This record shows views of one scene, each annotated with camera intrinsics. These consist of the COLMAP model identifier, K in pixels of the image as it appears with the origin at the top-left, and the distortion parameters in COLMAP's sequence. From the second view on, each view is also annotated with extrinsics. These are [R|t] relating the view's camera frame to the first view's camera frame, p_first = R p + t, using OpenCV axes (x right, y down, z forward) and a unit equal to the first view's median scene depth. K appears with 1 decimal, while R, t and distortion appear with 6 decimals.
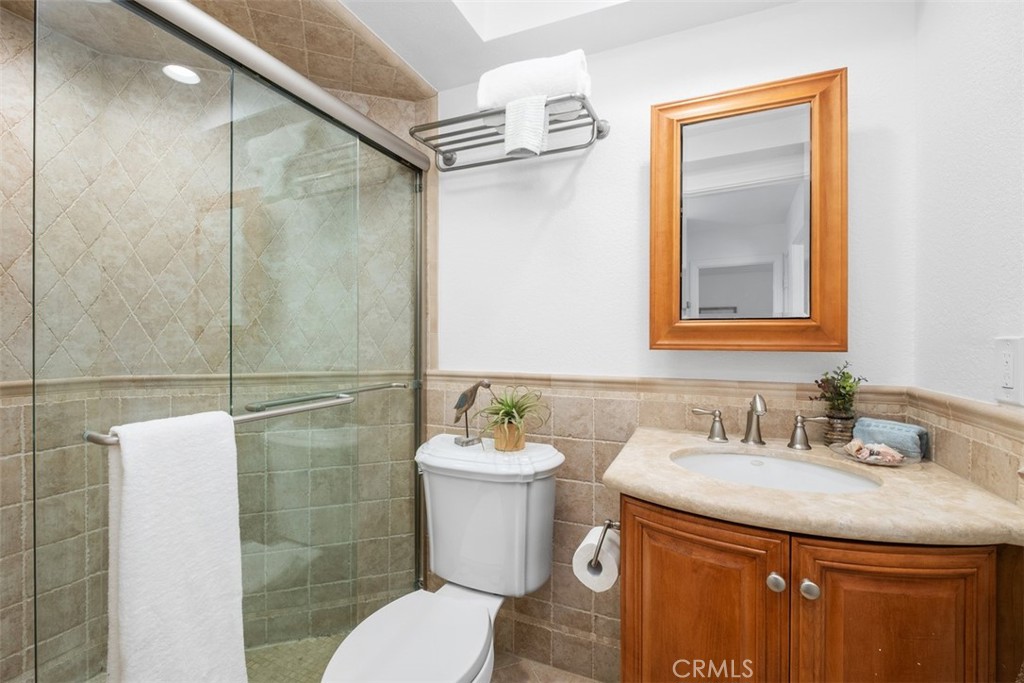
lens RADIAL K [[440.9, 0, 513.2], [0, 440.9, 336.9], [0, 0, 1]] dist [-0.000649, -0.003155]
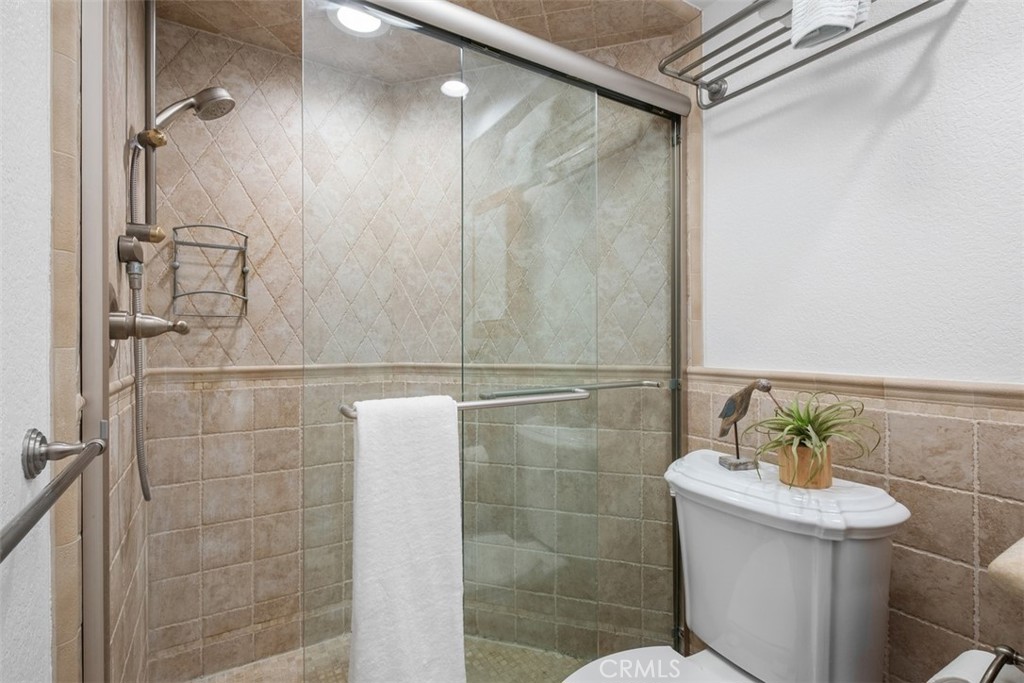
lens RADIAL K [[479.6, 0, 510.0], [0, 479.6, 338.5], [0, 0, 1]] dist [0.009726, -0.004997]
pose [[0.823645, -0.003816, -0.567094, 0.036408], [0.005203, 0.999986, 0.000828, 0.025338], [0.567082, -0.003633, 0.823653, 0.124956]]
